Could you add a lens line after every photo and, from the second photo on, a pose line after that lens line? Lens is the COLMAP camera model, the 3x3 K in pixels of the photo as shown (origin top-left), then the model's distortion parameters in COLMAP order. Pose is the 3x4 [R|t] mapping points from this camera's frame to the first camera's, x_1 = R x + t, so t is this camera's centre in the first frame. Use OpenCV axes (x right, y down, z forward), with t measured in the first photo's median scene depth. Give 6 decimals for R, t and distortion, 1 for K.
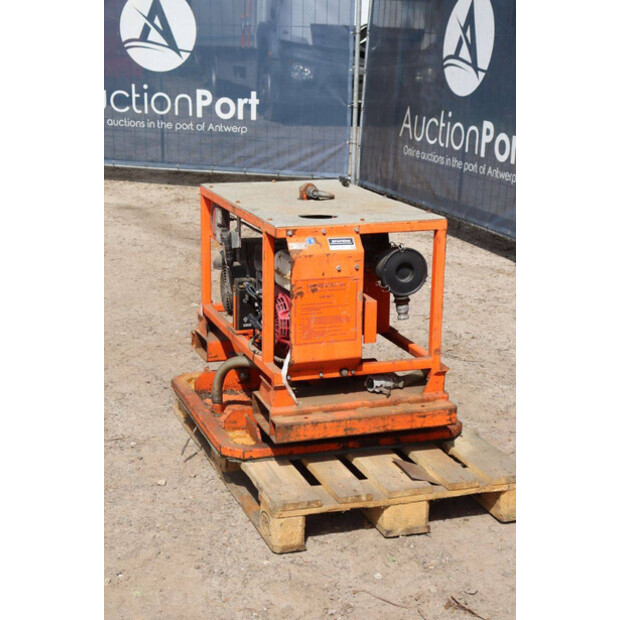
lens RADIAL K [[1075.6, 0, 310.0], [0, 1075.6, 310.0], [0, 0, 1]] dist [0.134653, 0.268521]
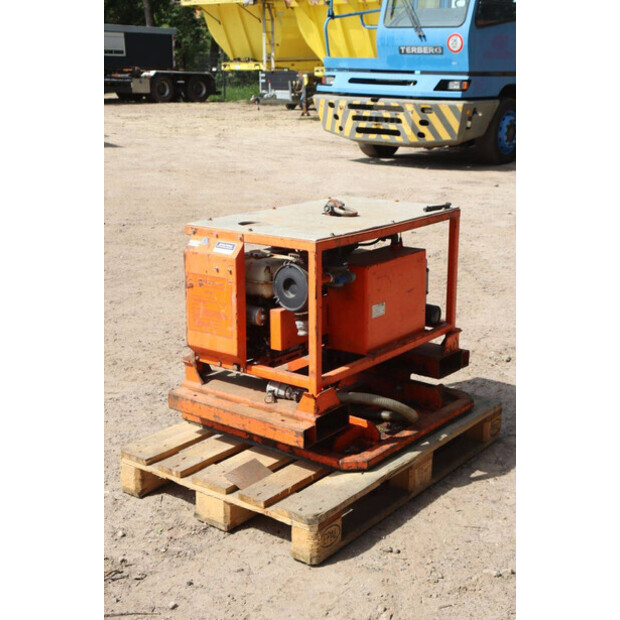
lens RADIAL K [[907.3, 0, 310.0], [0, 907.3, 310.0], [0, 0, 1]] dist [0.031397, 0.035099]
pose [[0.550444, 0.188041, -0.813420, 0.787501], [-0.199071, 0.975764, 0.090859, -0.094507], [0.810791, 0.111916, 0.574537, 0.512264]]
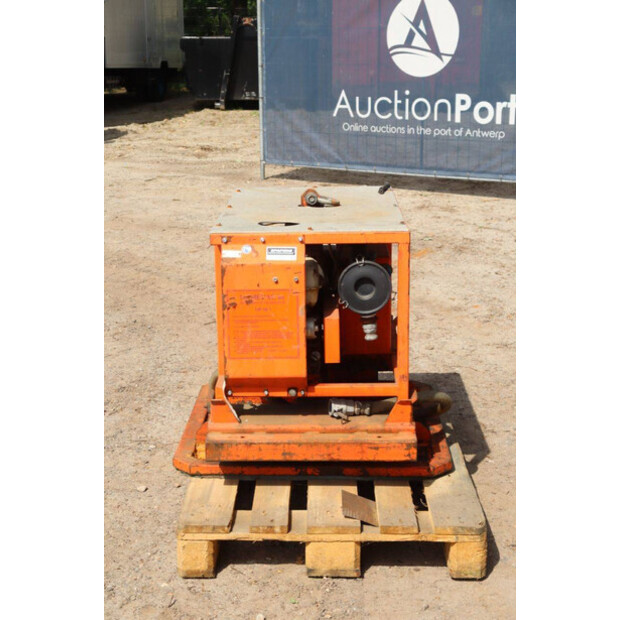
lens RADIAL K [[1075.6, 0, 310.0], [0, 1075.6, 310.0], [0, 0, 1]] dist [0.134653, 0.268521]
pose [[0.936286, 0.057713, -0.346464, 0.353559], [-0.060087, 0.998186, 0.003897, -0.016902], [0.346060, 0.017169, 0.938055, 0.129671]]
